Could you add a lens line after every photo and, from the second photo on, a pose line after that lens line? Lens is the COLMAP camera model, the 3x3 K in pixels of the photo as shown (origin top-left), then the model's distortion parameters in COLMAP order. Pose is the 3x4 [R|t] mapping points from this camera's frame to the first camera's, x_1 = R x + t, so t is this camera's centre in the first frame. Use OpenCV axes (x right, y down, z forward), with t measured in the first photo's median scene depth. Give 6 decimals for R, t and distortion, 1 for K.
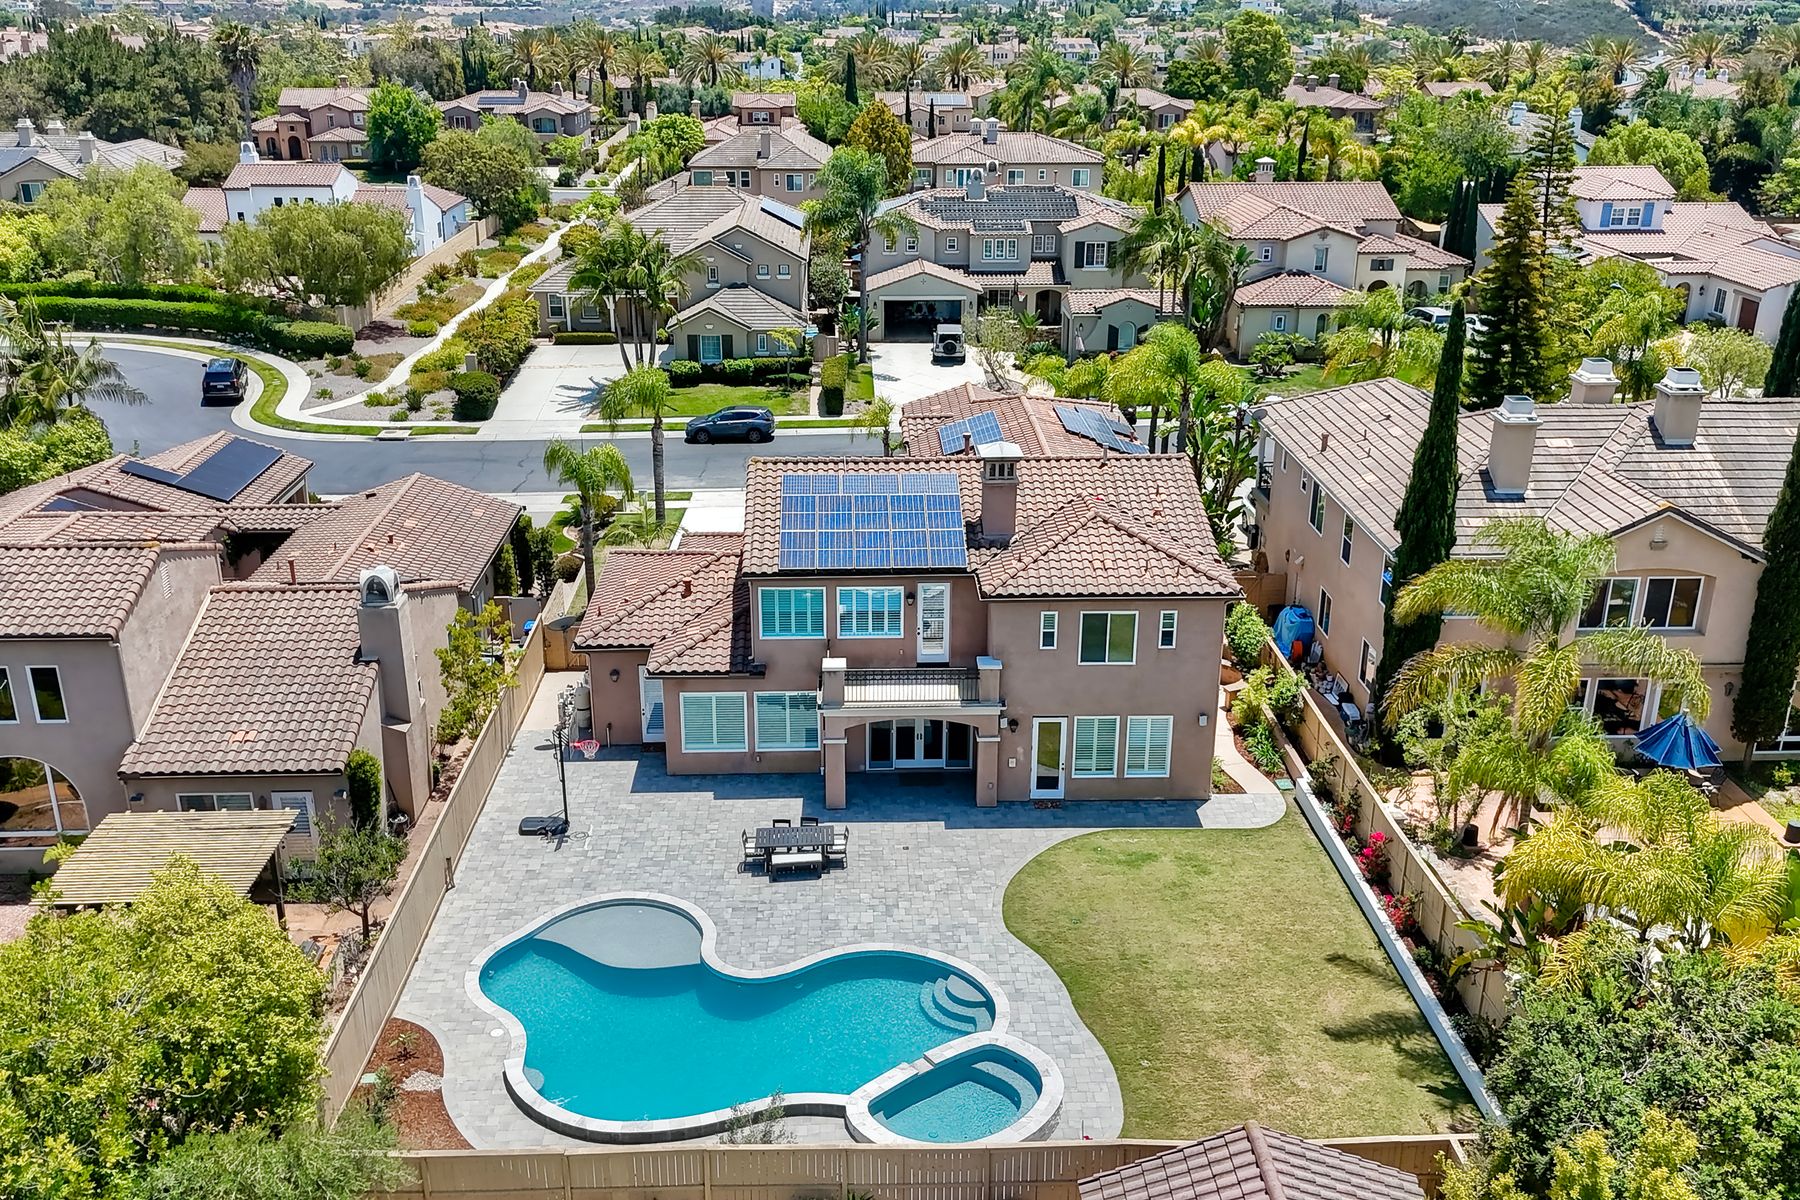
lens RADIAL K [[1520.8, 0, 901.7], [0, 1520.8, 599.5], [0, 0, 1]] dist [0.084341, -0.096797]
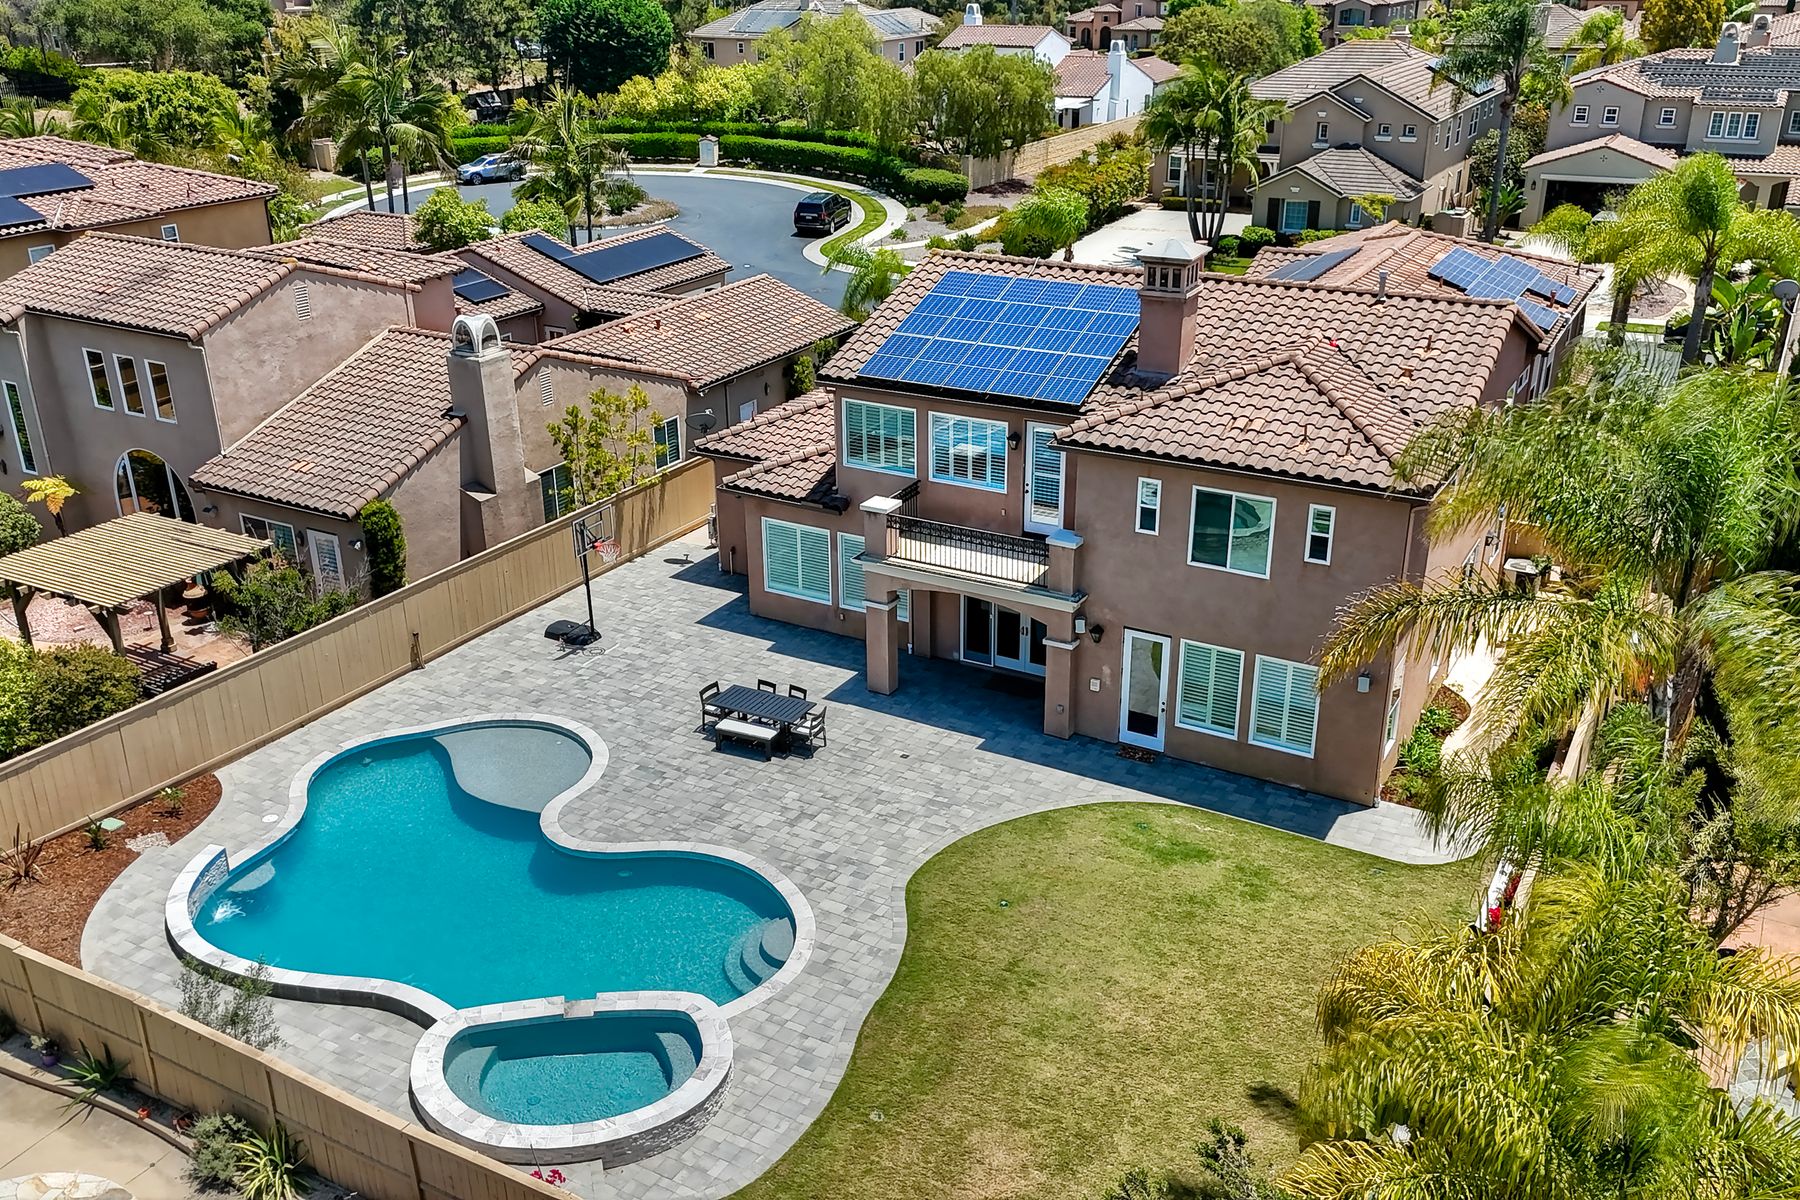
lens RADIAL K [[1520.8, 0, 928.7], [0, 1520.8, 602.6], [0, 0, 1]] dist [0.084341, -0.096797]
pose [[0.859923, 0.194659, -0.471848, 0.335191], [-0.173508, 0.980854, 0.088436, 0.018603], [0.480028, 0.005822, 0.877234, 0.325768]]
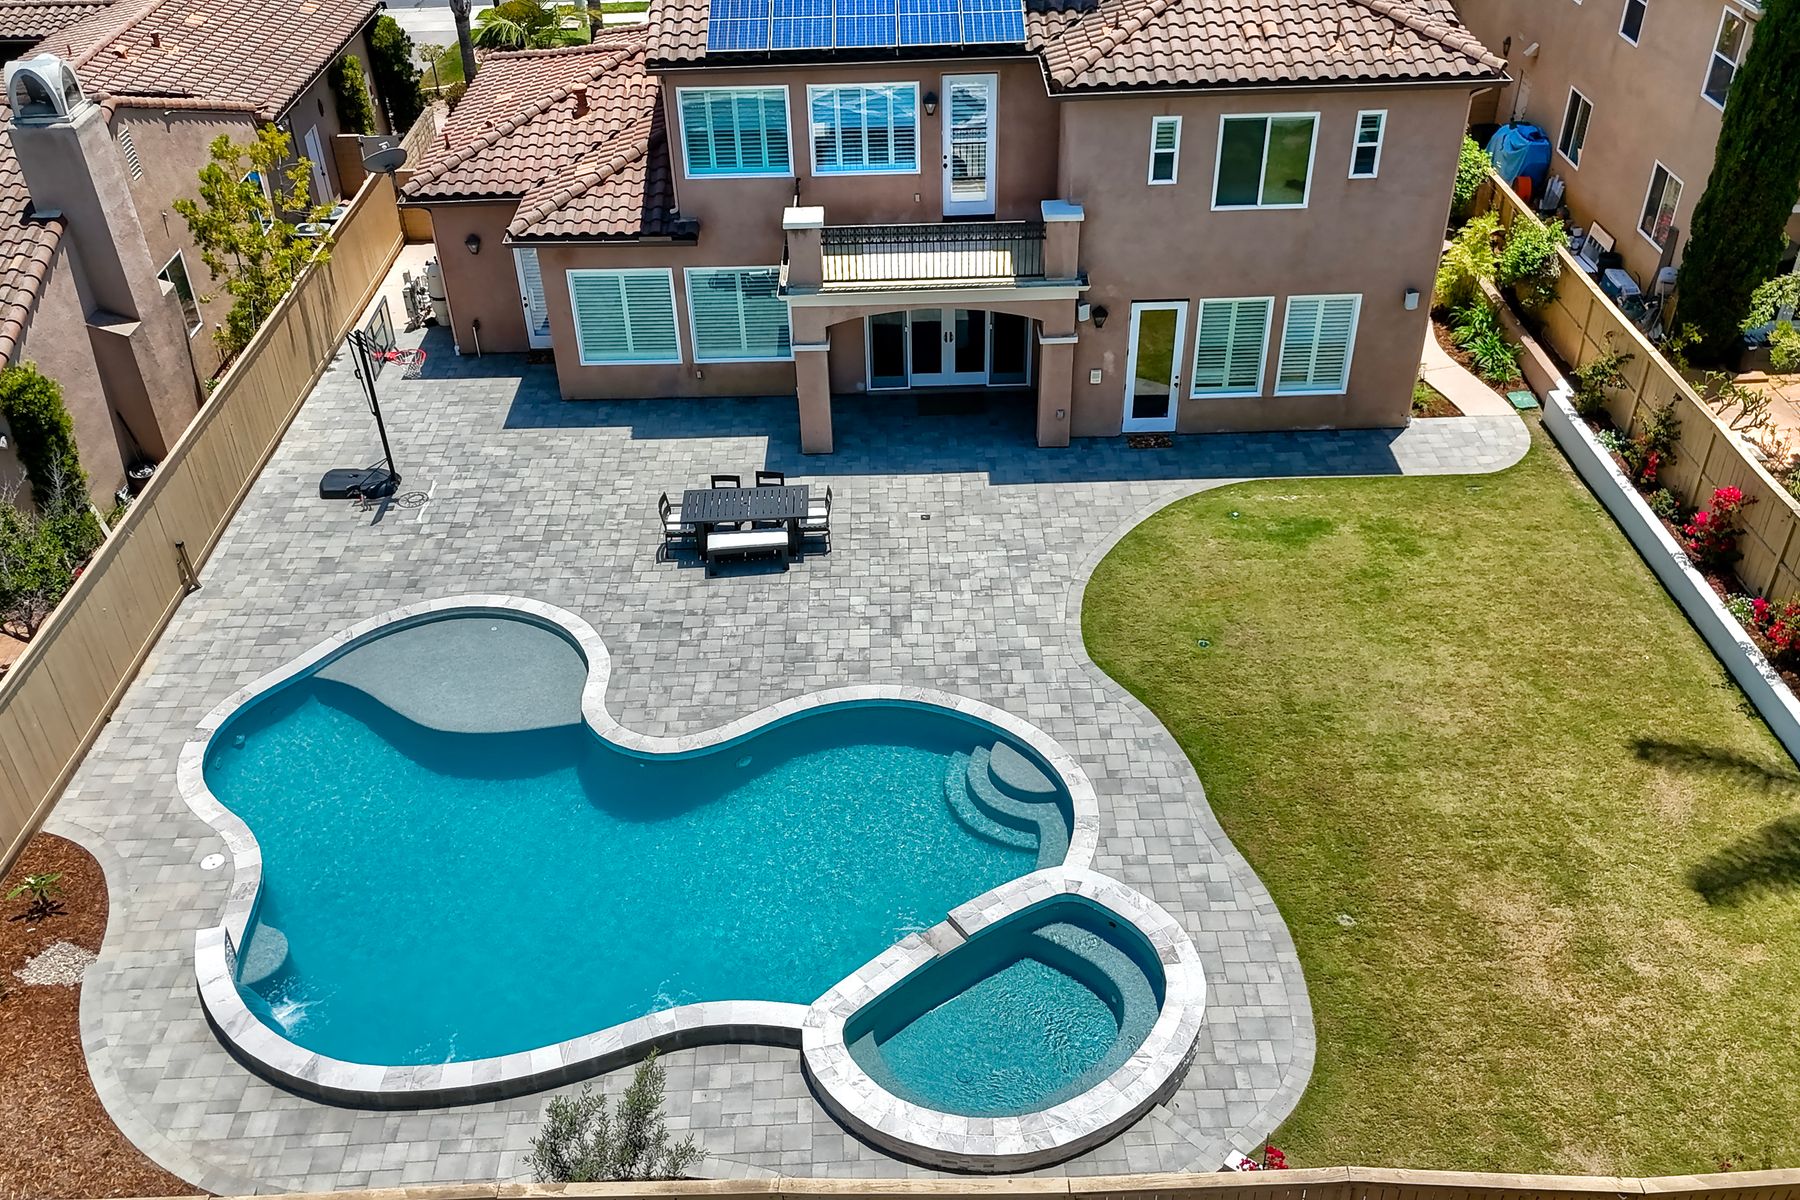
lens RADIAL K [[1520.8, 0, 902.2], [0, 1520.8, 591.5], [0, 0, 1]] dist [0.084341, -0.096797]
pose [[0.999438, -0.008819, -0.032350, 0.012371], [0.016831, 0.966390, 0.256530, 0.030009], [0.029000, -0.256930, 0.965995, 0.364682]]
